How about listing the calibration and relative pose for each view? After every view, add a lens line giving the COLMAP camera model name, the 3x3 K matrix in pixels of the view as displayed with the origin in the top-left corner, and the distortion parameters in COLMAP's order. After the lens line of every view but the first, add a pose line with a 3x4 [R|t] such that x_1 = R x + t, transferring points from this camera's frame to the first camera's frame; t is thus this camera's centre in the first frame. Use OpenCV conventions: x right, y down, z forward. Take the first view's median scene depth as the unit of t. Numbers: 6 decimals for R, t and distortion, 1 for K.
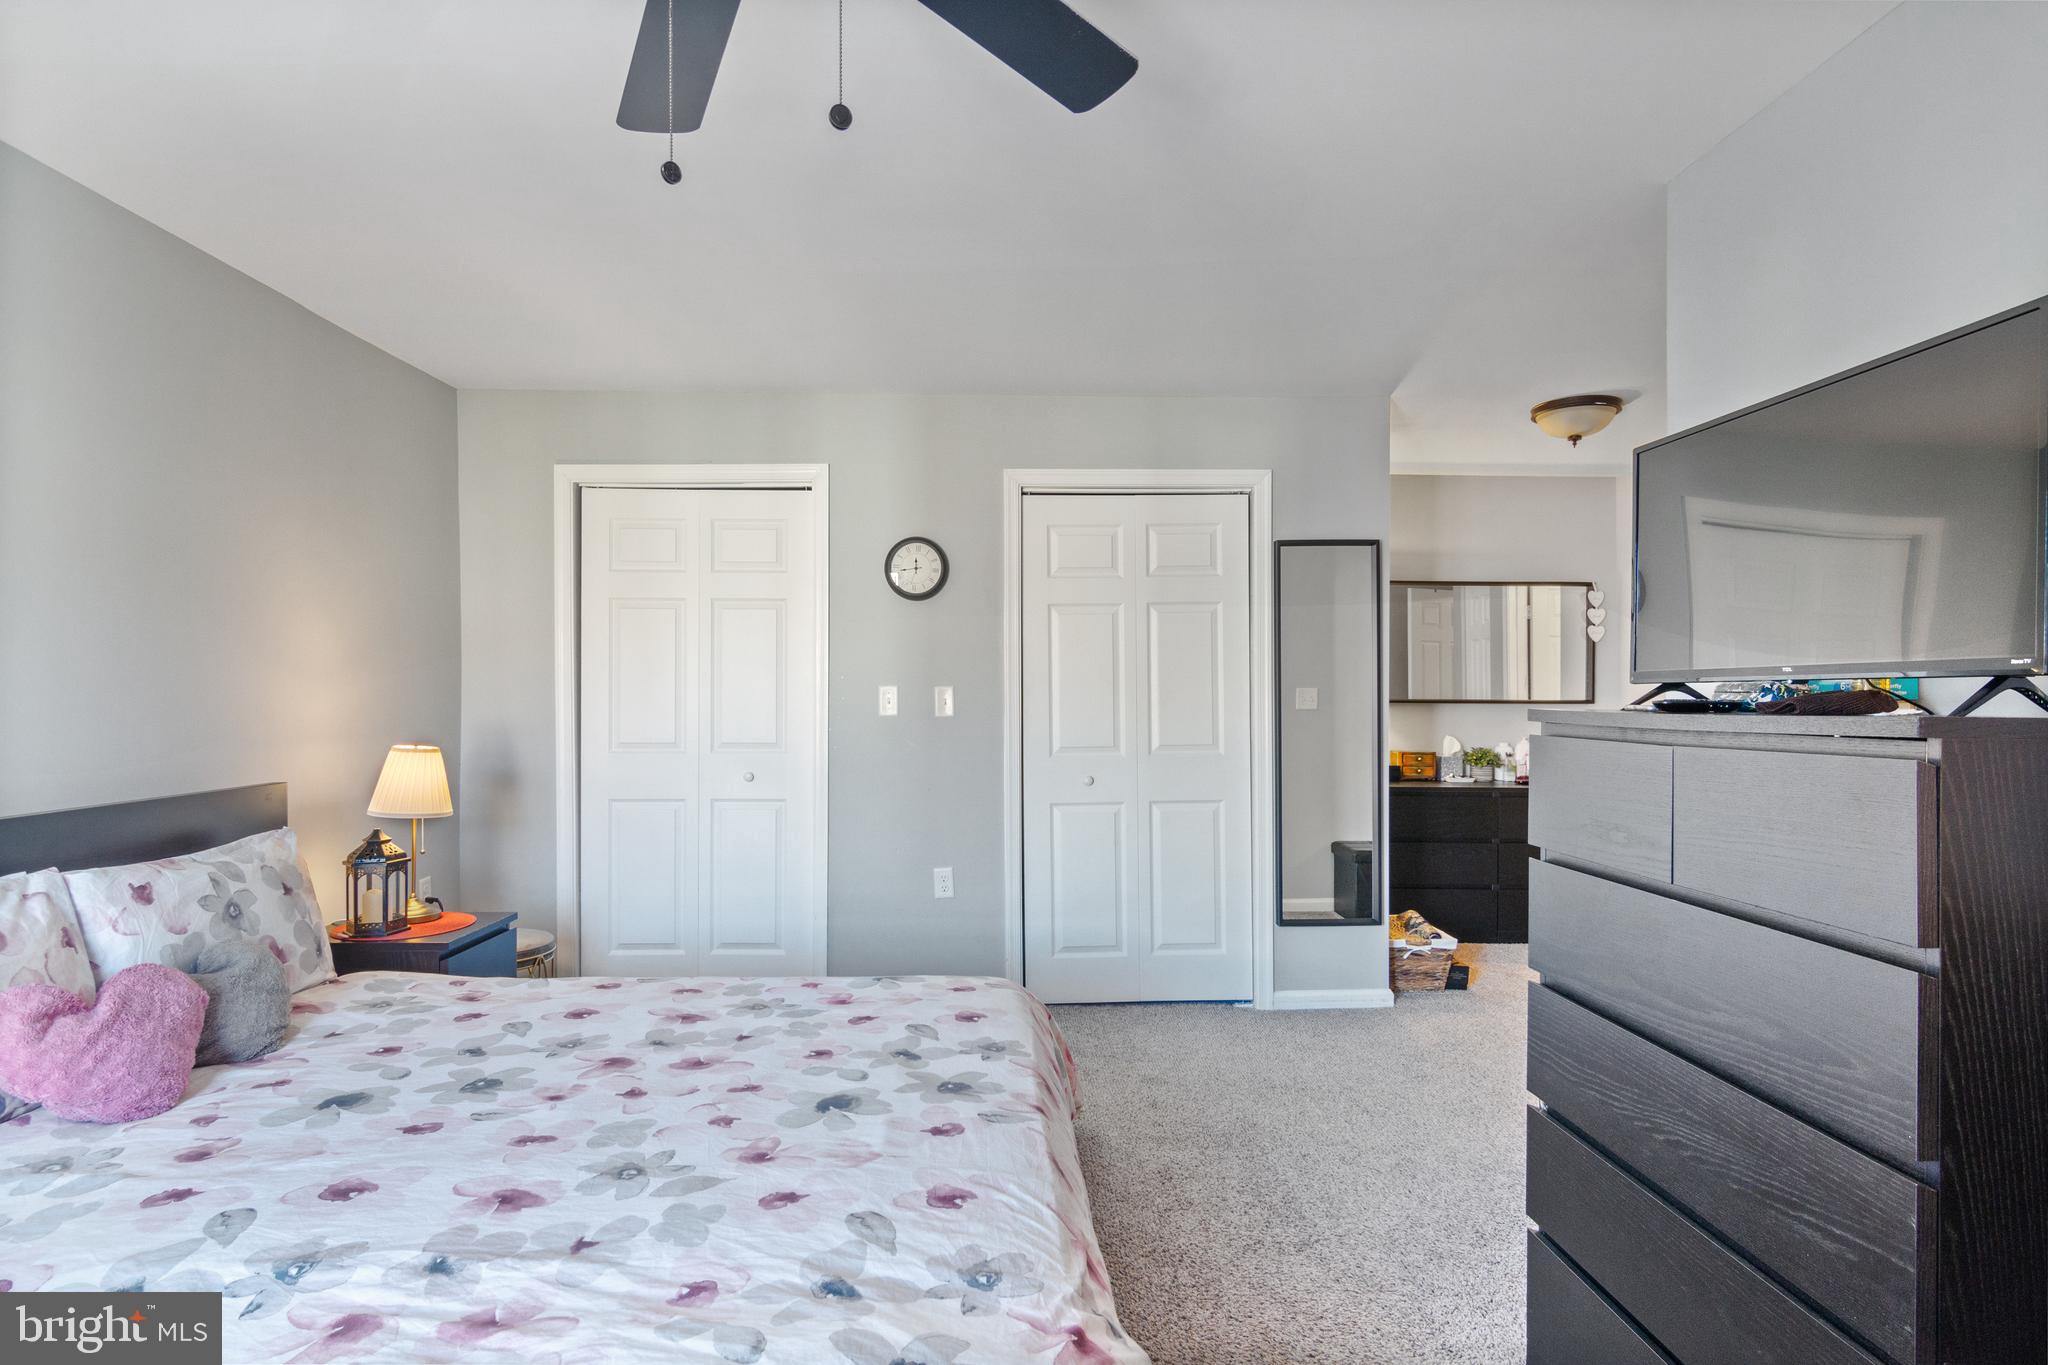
lens RADIAL K [[1007.2, 0, 1020.4], [0, 1007.2, 687.7], [0, 0, 1]] dist [-0.002717, 0.001103]
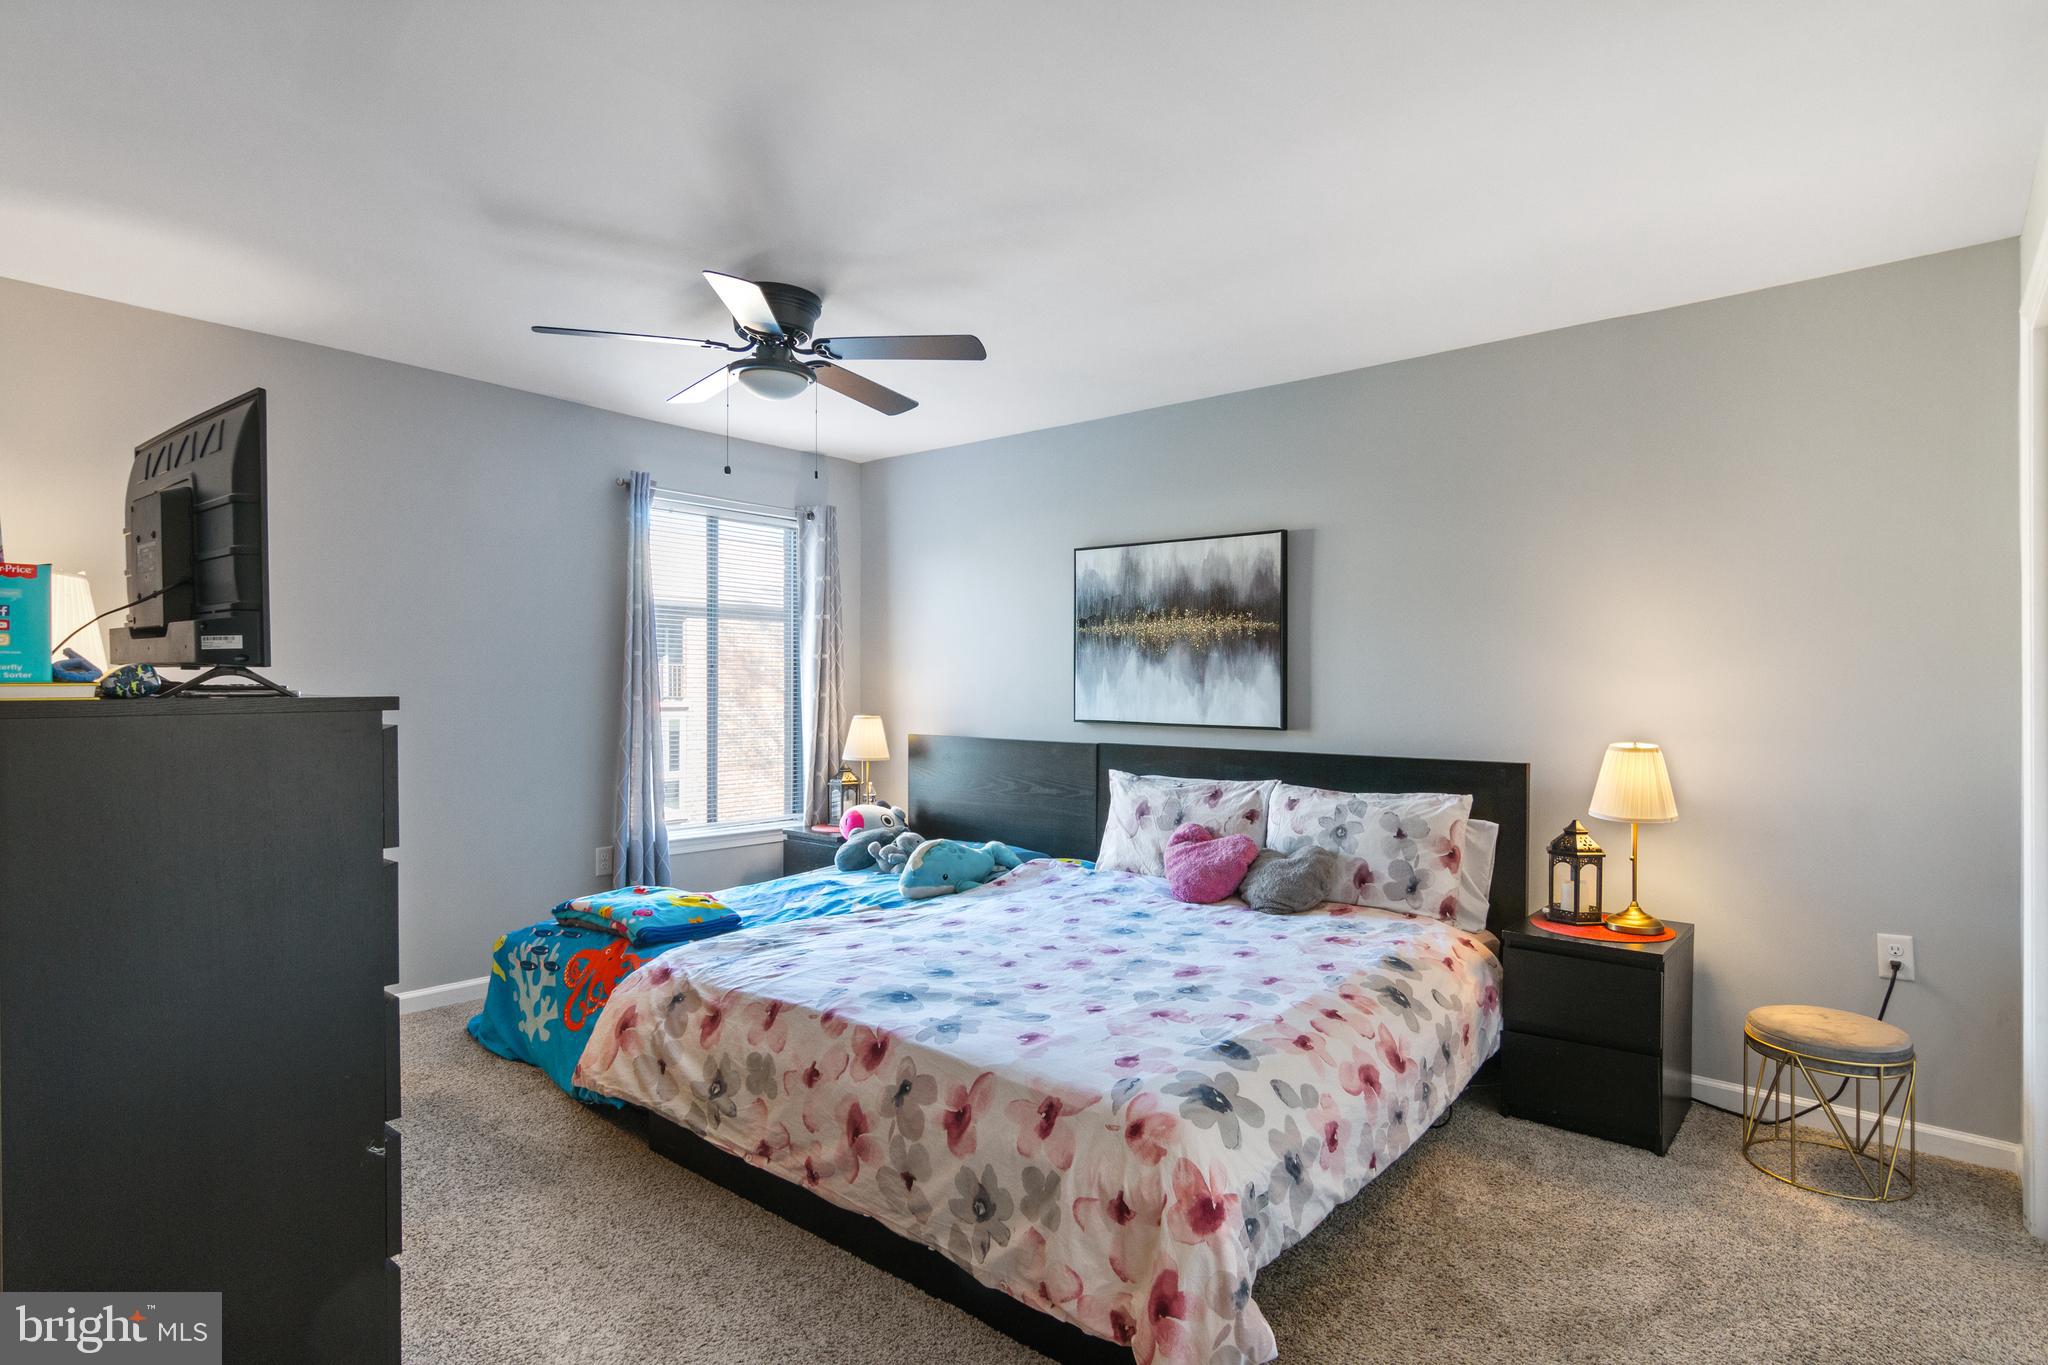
lens RADIAL K [[1046.4, 0, 1031.5], [0, 1046.4, 680.1], [0, 0, 1]] dist [-0.000526, 0.000400]
pose [[-0.646189, 0.002969, -0.763171, 0.767498], [0.007532, 0.999969, -0.002488, -0.005372], [0.763140, -0.007356, -0.646191, 1.799884]]
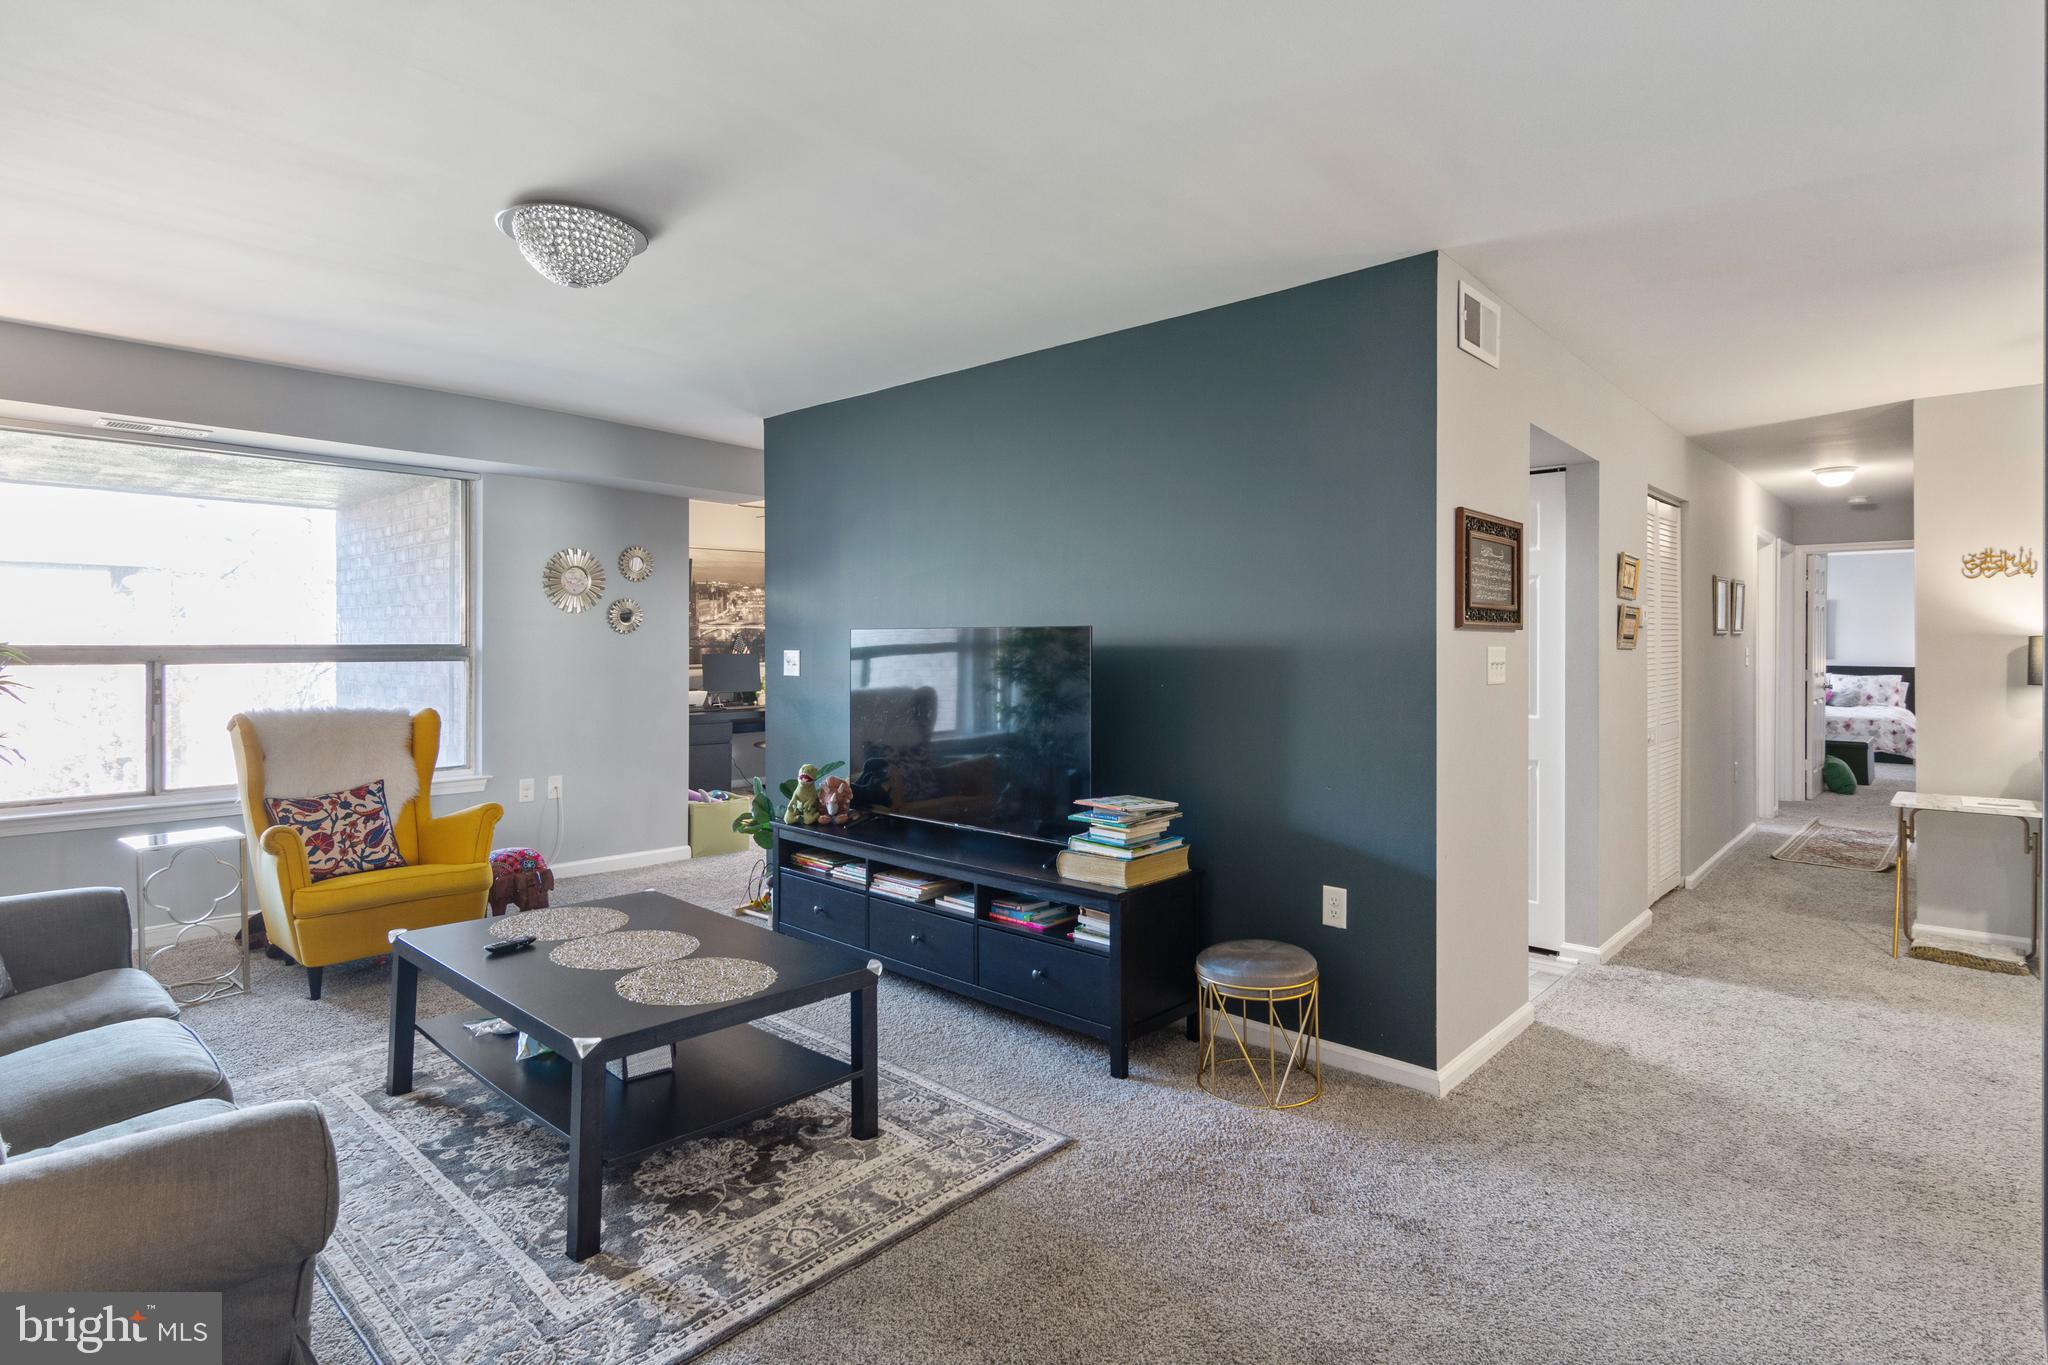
lens RADIAL K [[1033.4, 0, 1020.5], [0, 1033.4, 644.7], [0, 0, 1]] dist [-0.000617, 0.000255]
pose [[-0.696150, 0.003447, -0.717888, 7.182725], [0.003969, 0.999992, 0.000953, -0.036728], [0.717886, -0.002186, -0.696158, 1.790489]]
